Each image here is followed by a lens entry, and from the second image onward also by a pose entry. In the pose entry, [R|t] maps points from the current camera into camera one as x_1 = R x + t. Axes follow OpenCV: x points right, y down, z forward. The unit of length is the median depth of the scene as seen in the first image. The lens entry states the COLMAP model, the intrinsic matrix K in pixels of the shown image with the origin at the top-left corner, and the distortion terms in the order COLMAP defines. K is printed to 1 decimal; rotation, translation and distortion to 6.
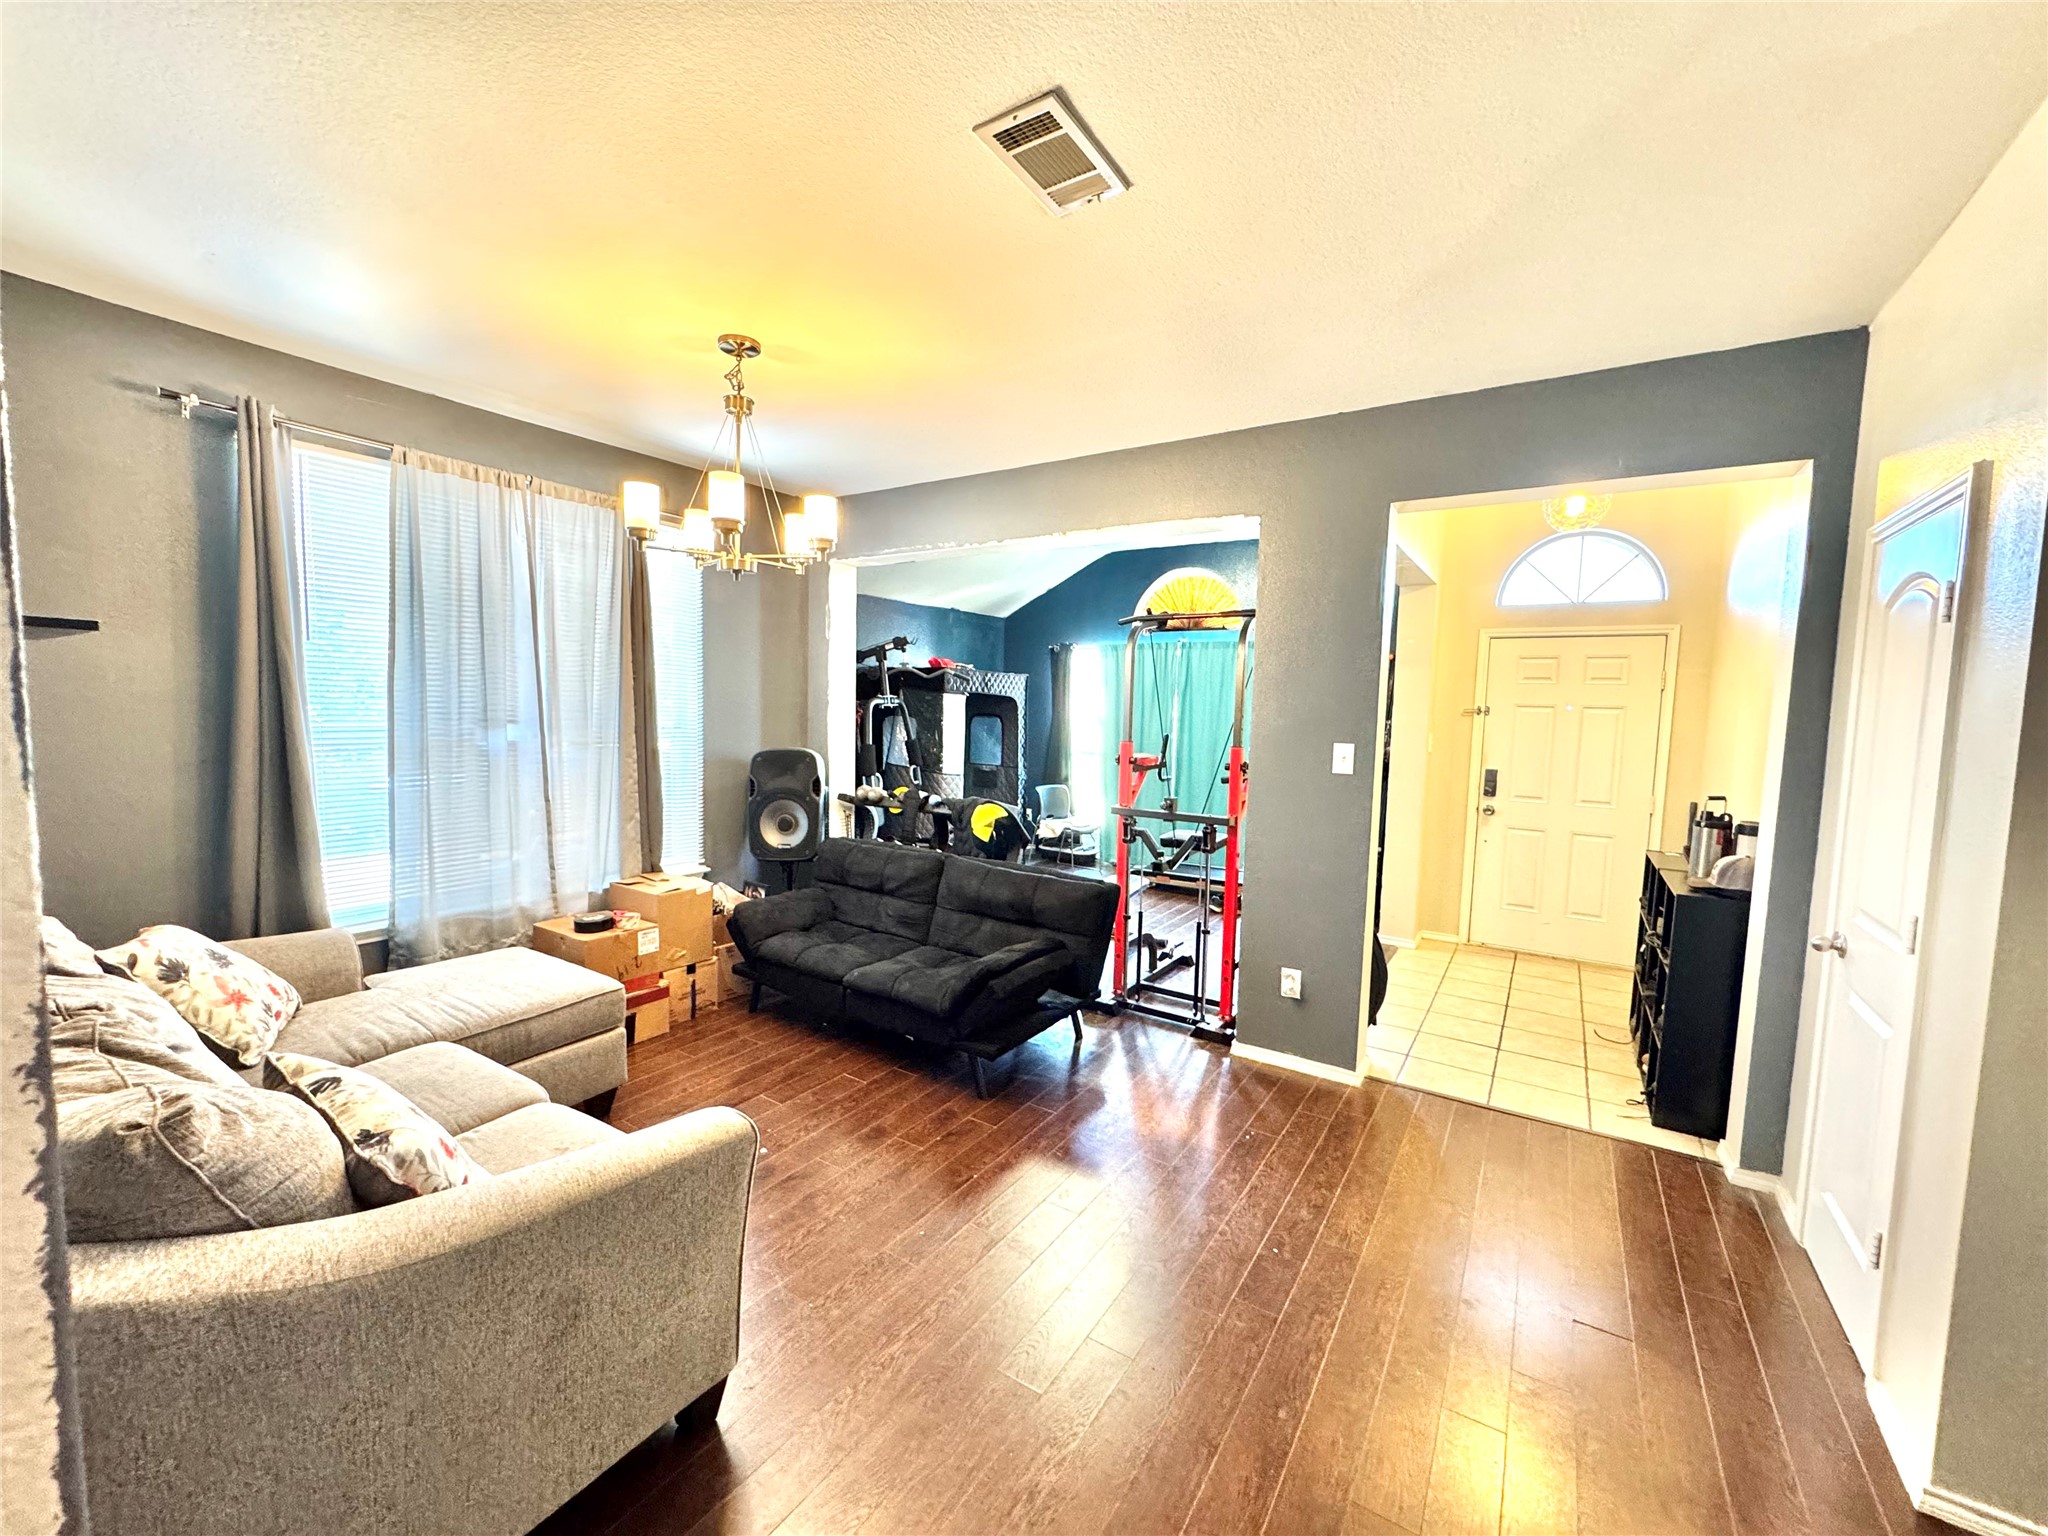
lens RADIAL K [[816.7, 0, 1031.1], [0, 816.7, 763.4], [0, 0, 1]] dist [-0.002097, -0.000043]
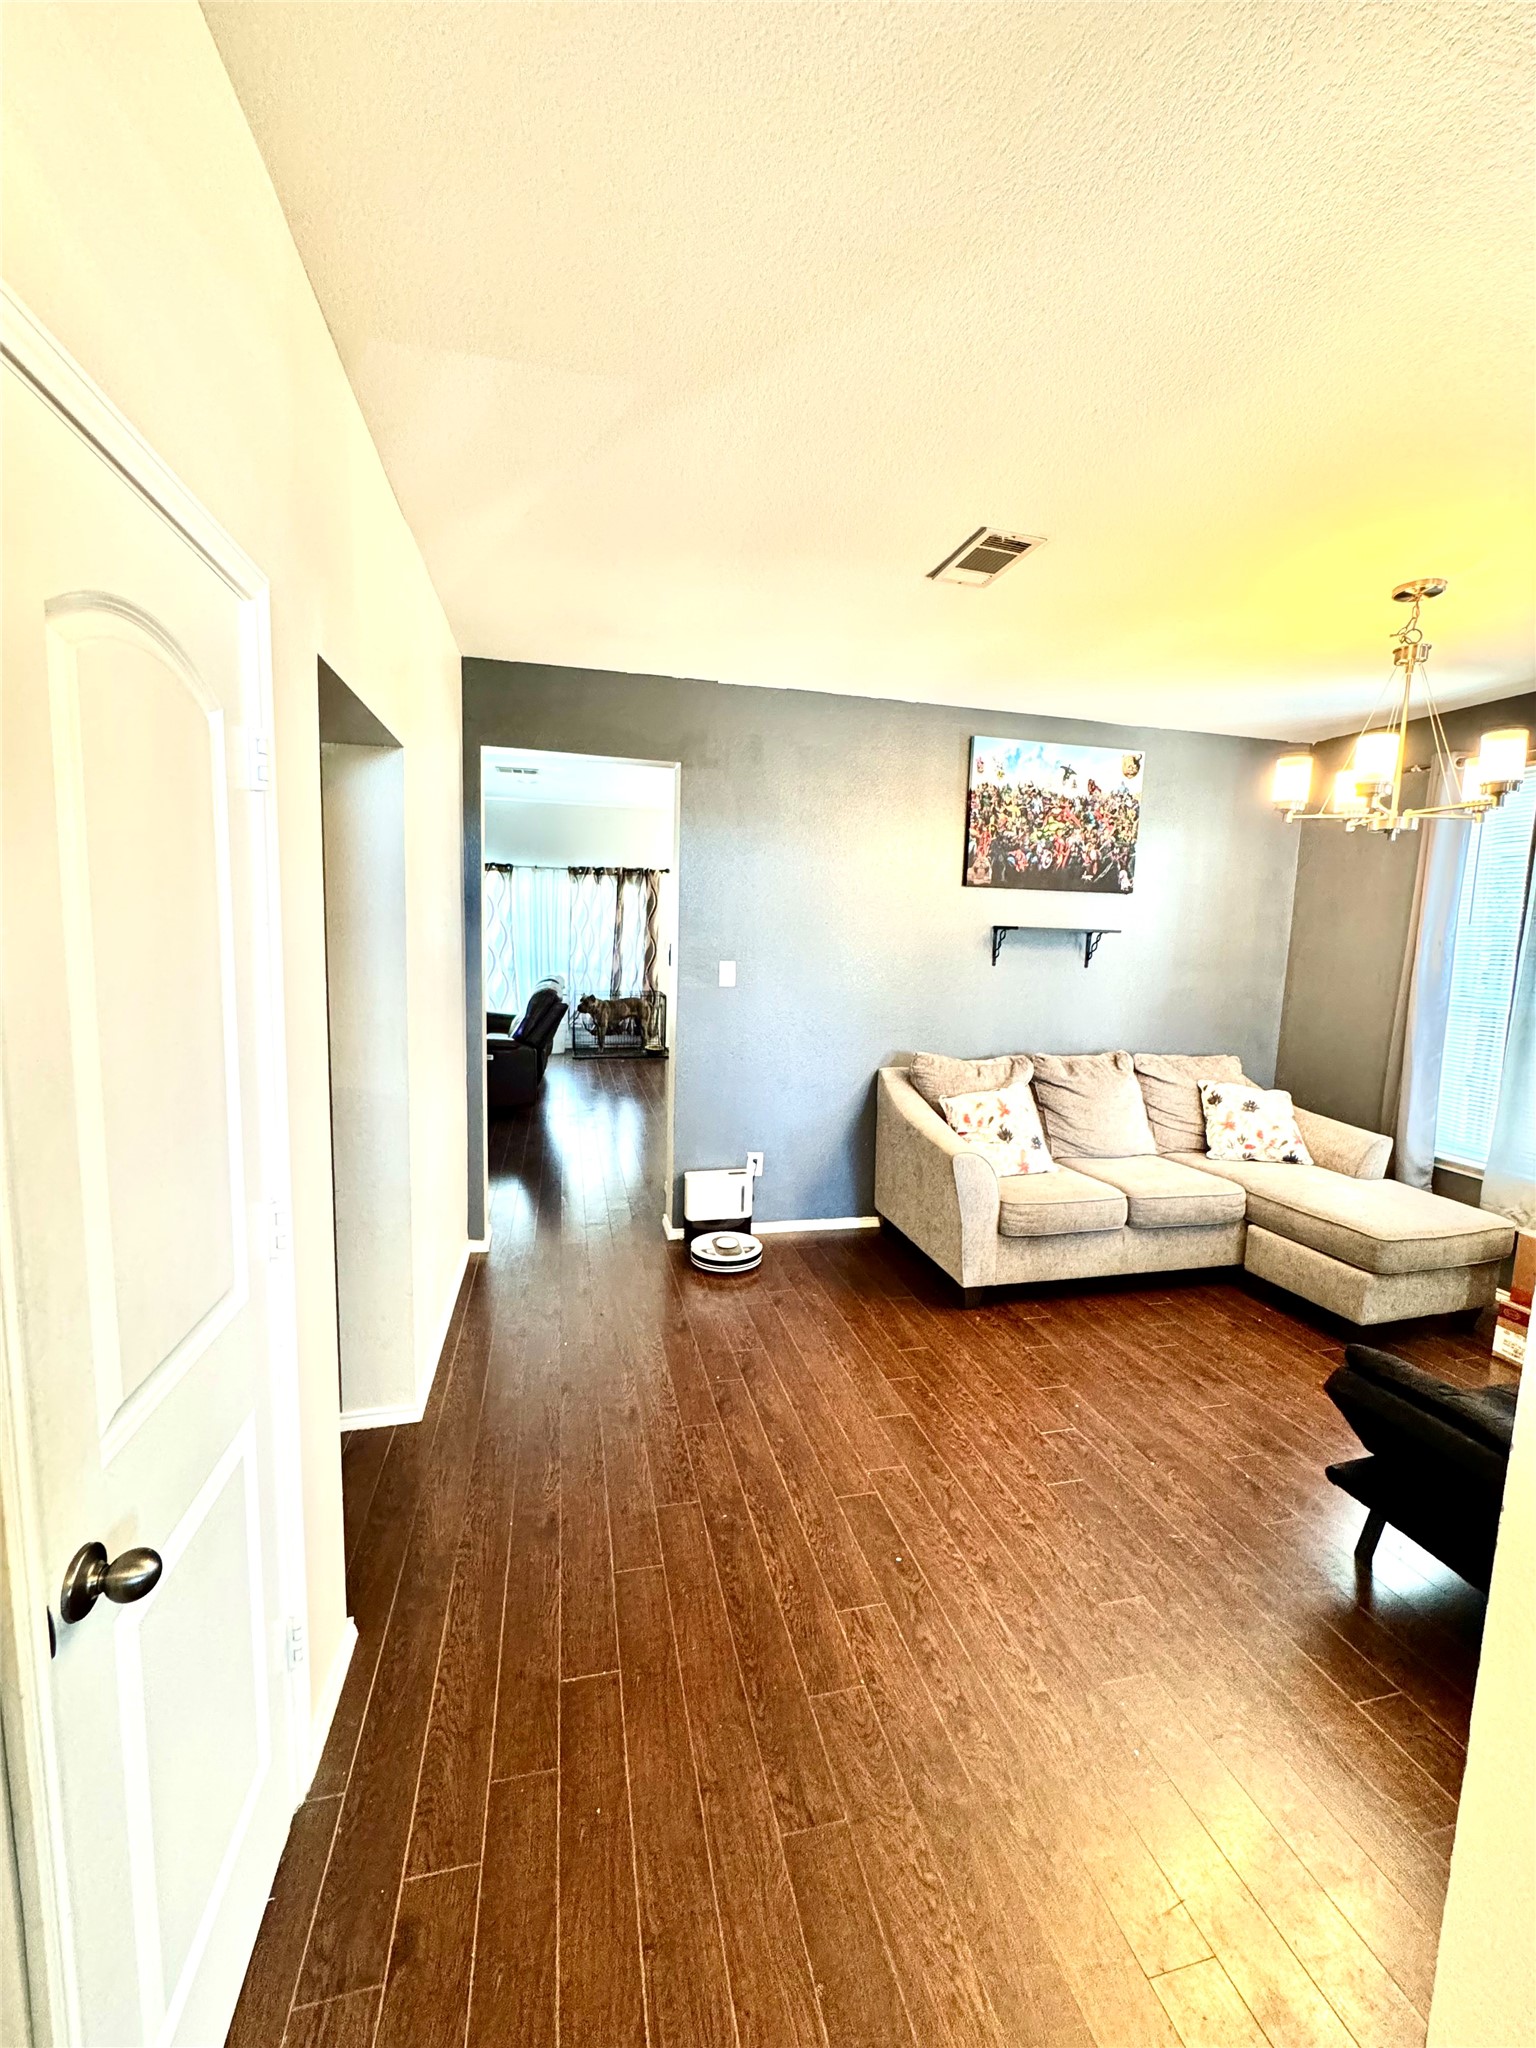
lens RADIAL K [[816.7, 0, 775.1], [0, 816.7, 1026.8], [0, 0, 1]] dist [-0.002097, -0.000043]
pose [[-0.679376, 0.039639, -0.732719, 1.042093], [-0.105265, 0.982947, 0.150778, -0.097827], [0.726201, 0.179564, -0.663618, 1.416480]]
